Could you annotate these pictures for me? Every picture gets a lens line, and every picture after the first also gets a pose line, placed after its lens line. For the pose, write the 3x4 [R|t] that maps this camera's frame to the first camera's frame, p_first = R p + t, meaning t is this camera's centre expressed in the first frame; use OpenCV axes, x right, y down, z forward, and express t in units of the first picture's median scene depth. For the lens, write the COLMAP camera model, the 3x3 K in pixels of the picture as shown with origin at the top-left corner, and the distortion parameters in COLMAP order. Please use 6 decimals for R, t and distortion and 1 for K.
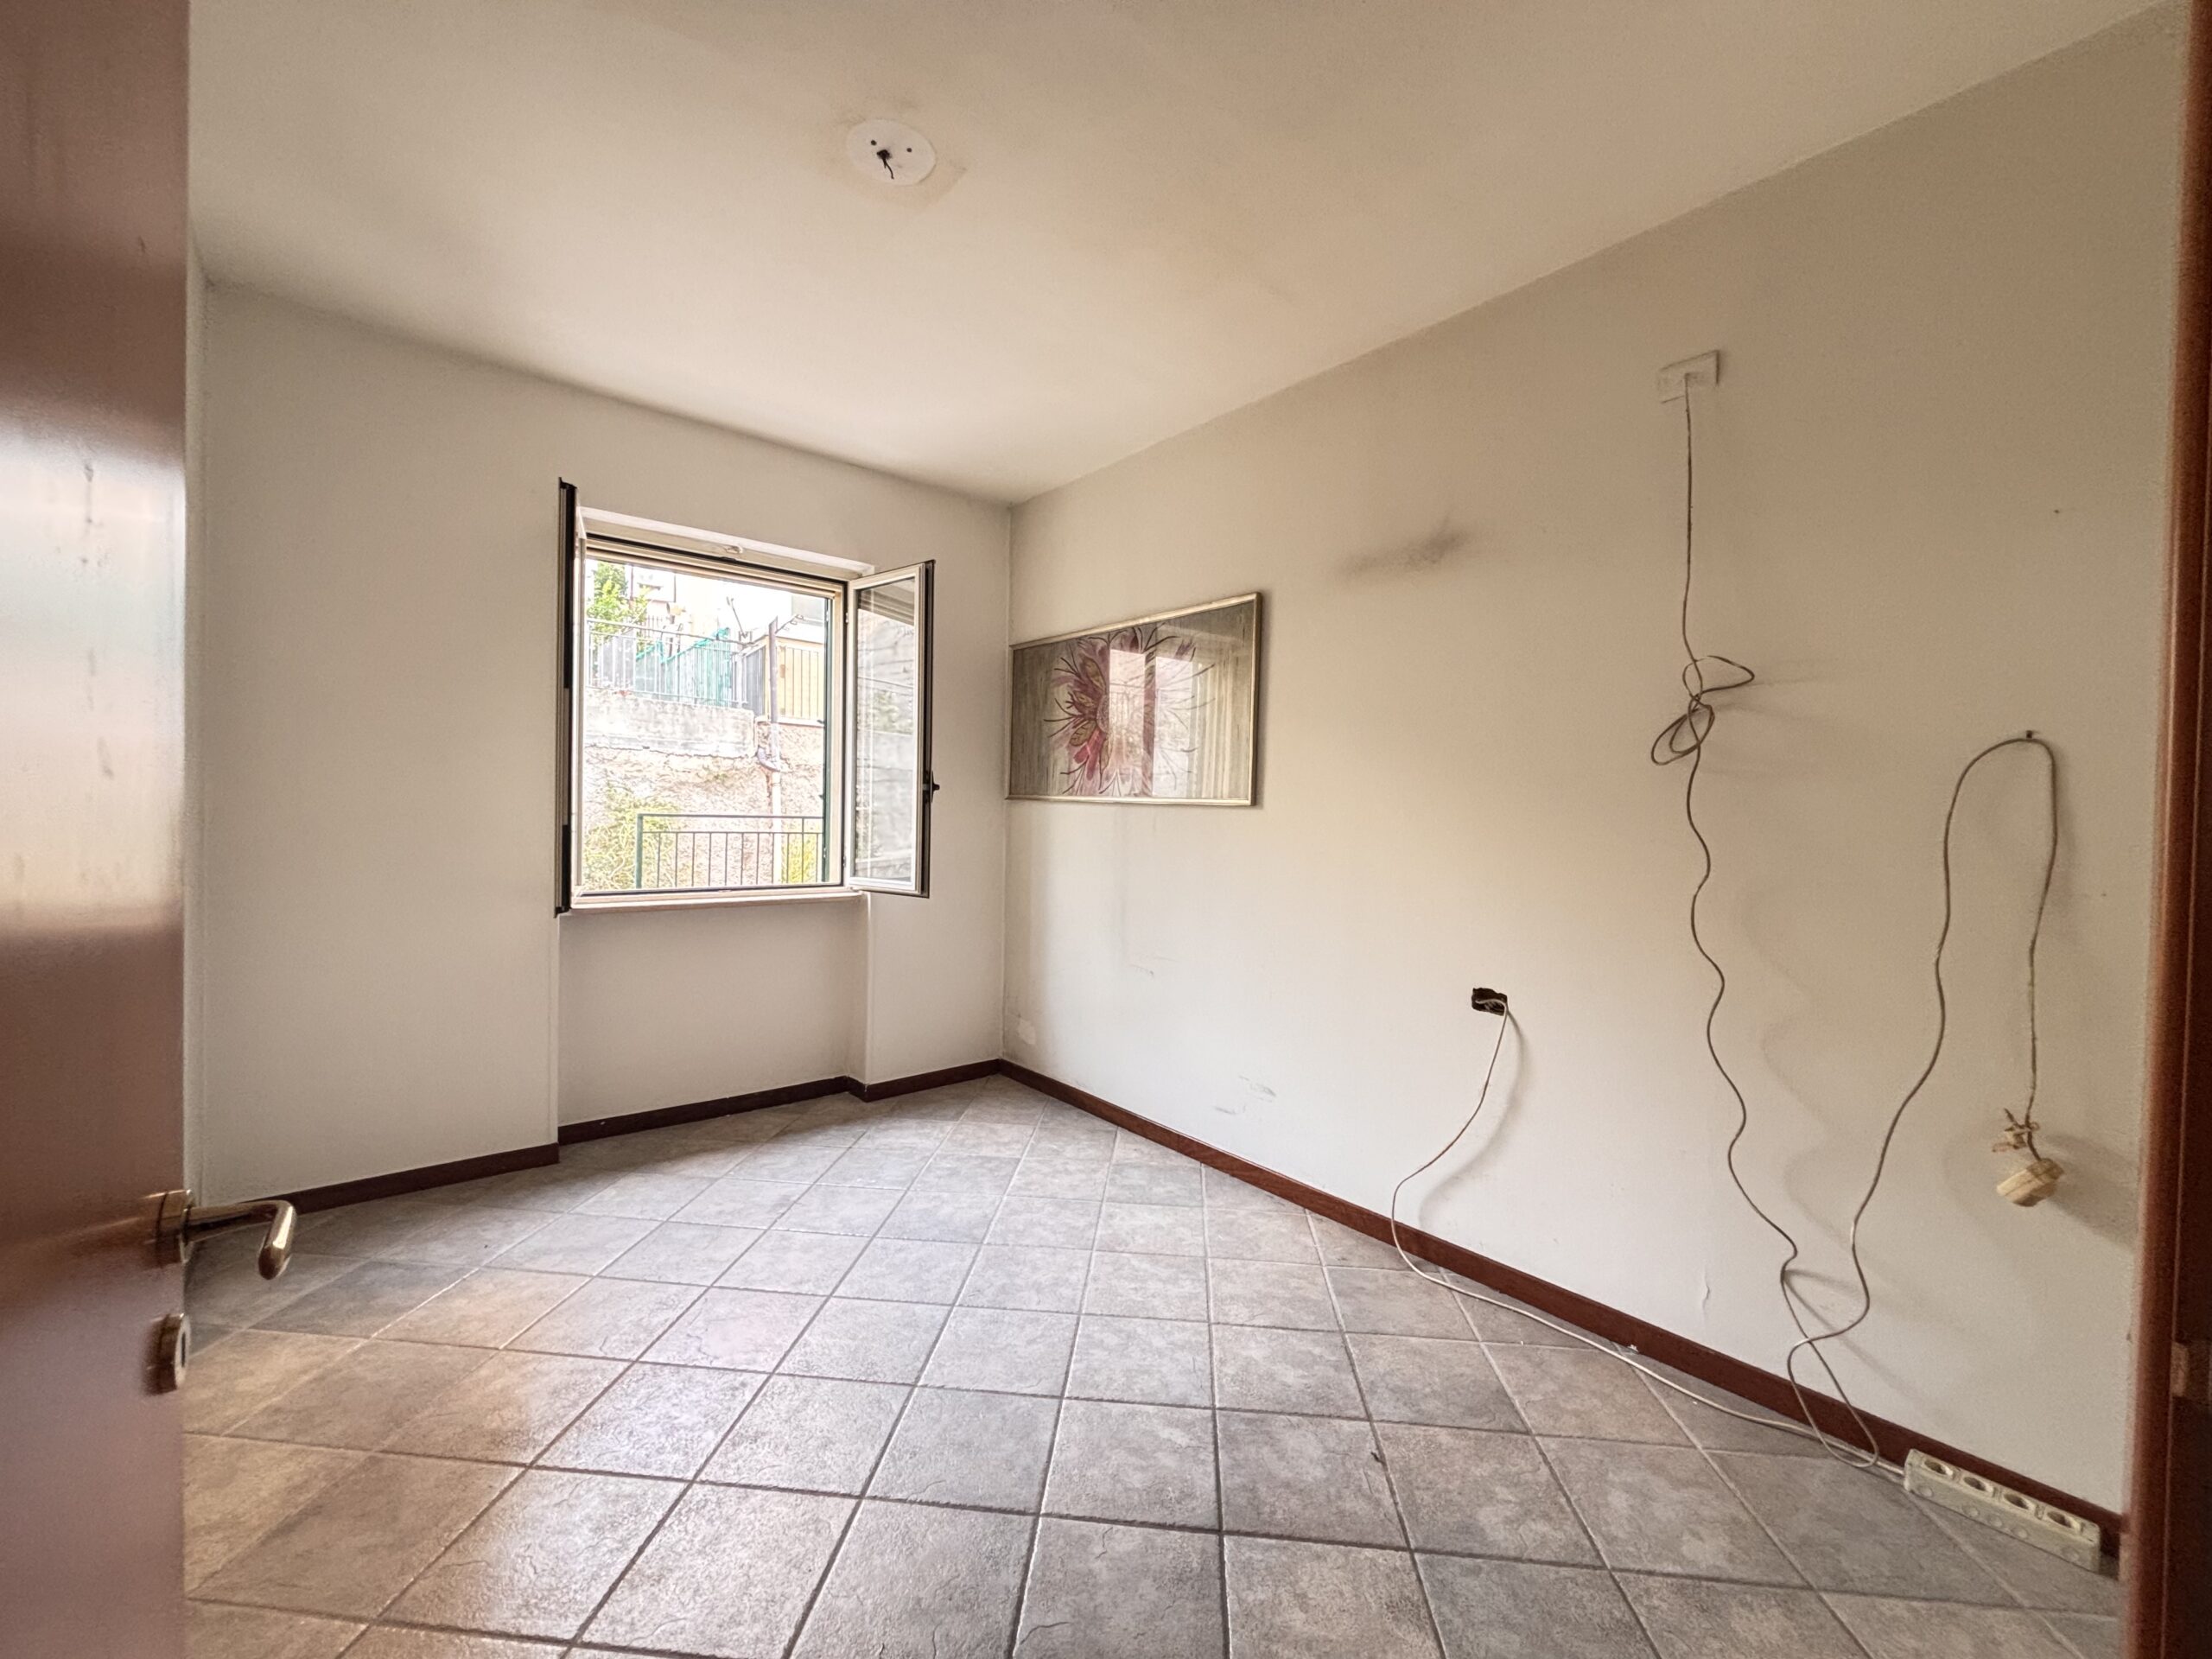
lens RADIAL K [[888.1, 0, 1098.4], [0, 888.1, 830.6], [0, 0, 1]] dist [0.001613, 0.000073]
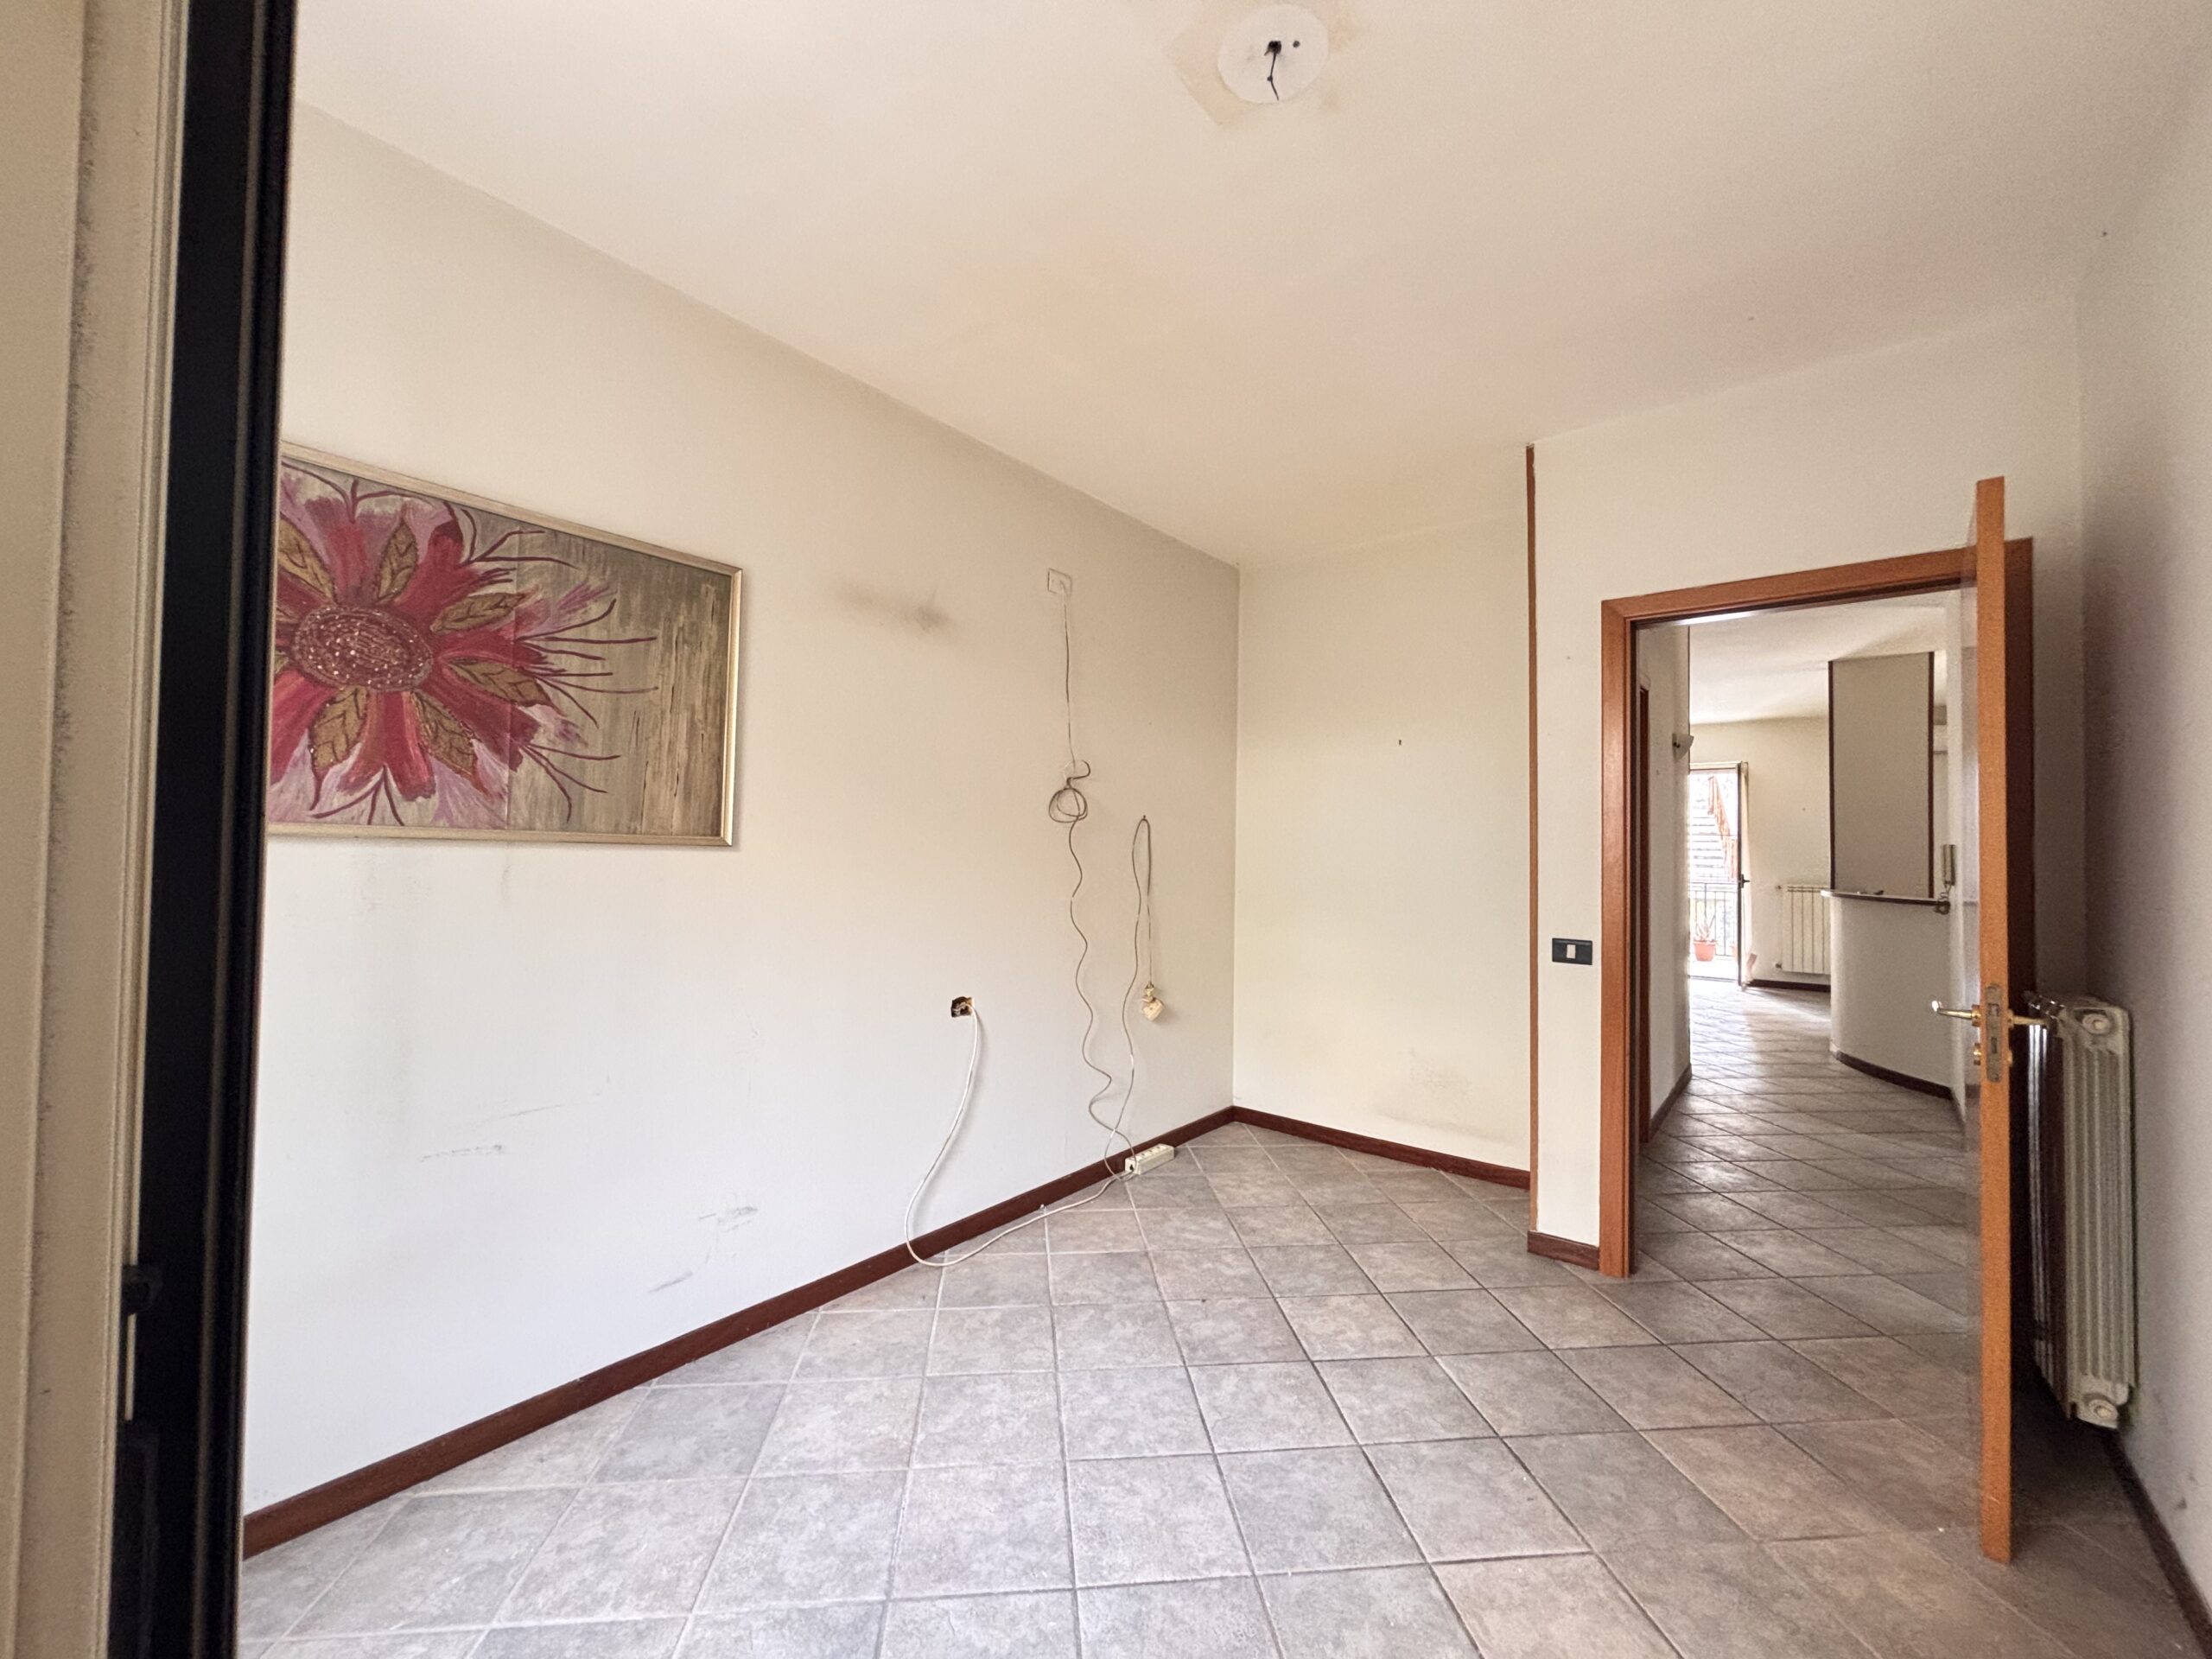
lens RADIAL K [[904.4, 0, 1107.5], [0, 904.4, 807.4], [0, 0, 1]] dist [0.000451, 0.000187]
pose [[-0.187122, 0.005182, 0.982323, -0.934259], [-0.001039, 0.999984, -0.005473, -0.086071], [-0.982336, -0.002045, -0.187113, 1.182366]]
